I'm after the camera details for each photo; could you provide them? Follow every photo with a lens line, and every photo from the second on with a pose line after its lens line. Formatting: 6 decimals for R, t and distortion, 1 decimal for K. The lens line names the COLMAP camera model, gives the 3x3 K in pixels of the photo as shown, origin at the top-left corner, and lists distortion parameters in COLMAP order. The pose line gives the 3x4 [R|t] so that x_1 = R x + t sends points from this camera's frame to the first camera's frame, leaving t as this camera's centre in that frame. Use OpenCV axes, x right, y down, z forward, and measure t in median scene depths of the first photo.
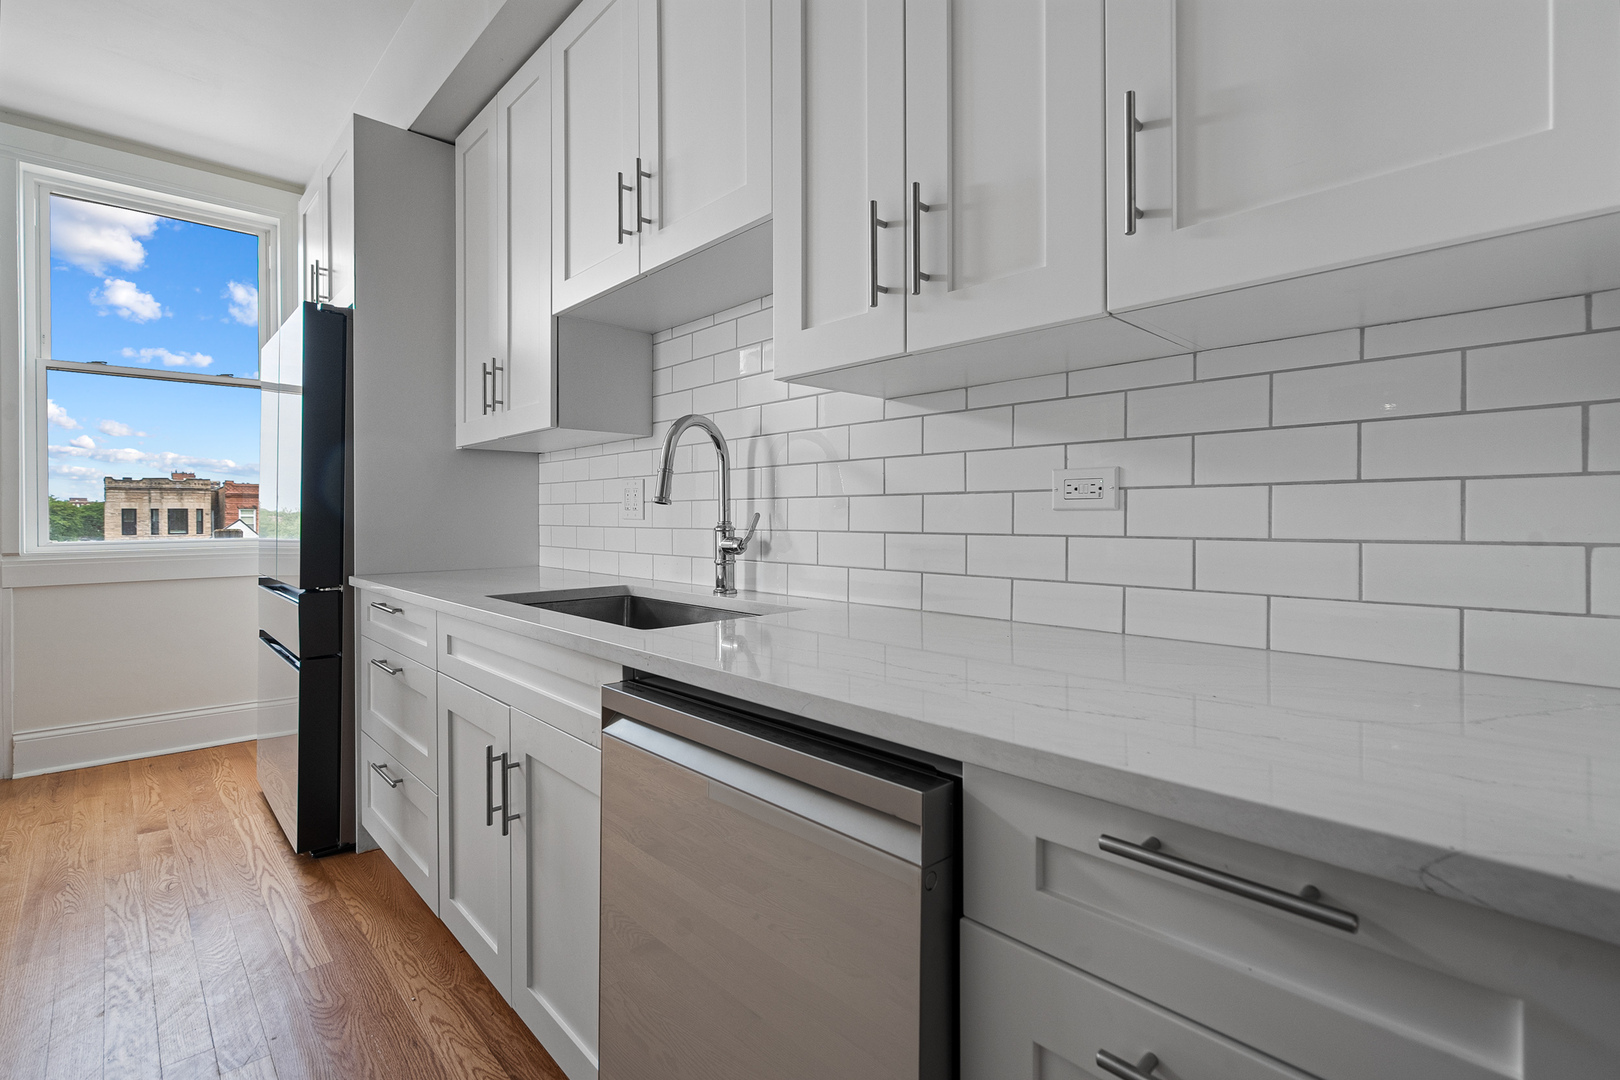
lens RADIAL K [[736.5, 0, 809.0], [0, 736.5, 525.8], [0, 0, 1]] dist [-0.001073, -0.000464]
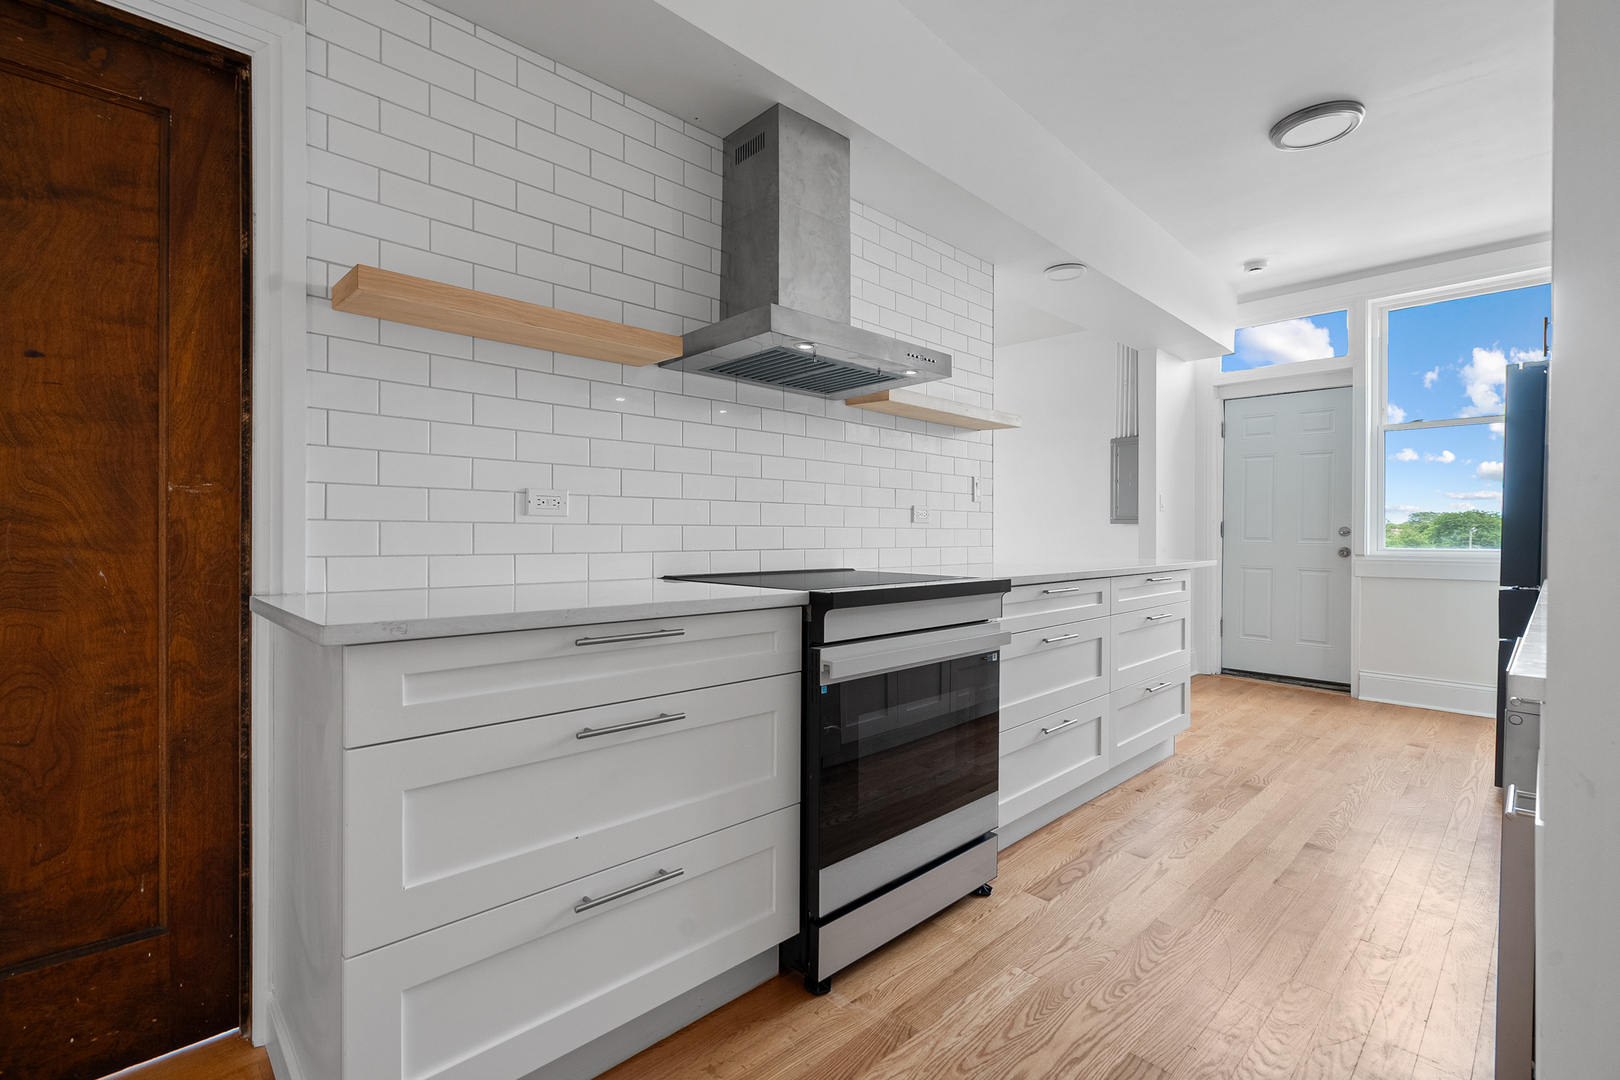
lens RADIAL K [[736.5, 0, 809.2], [0, 736.5, 537.2], [0, 0, 1]] dist [-0.001073, -0.000464]
pose [[0.016119, 0.005812, -0.999853, 0.556752], [-0.008440, 0.999948, 0.005677, 0.000979], [0.999834, 0.008347, 0.016168, -0.238407]]
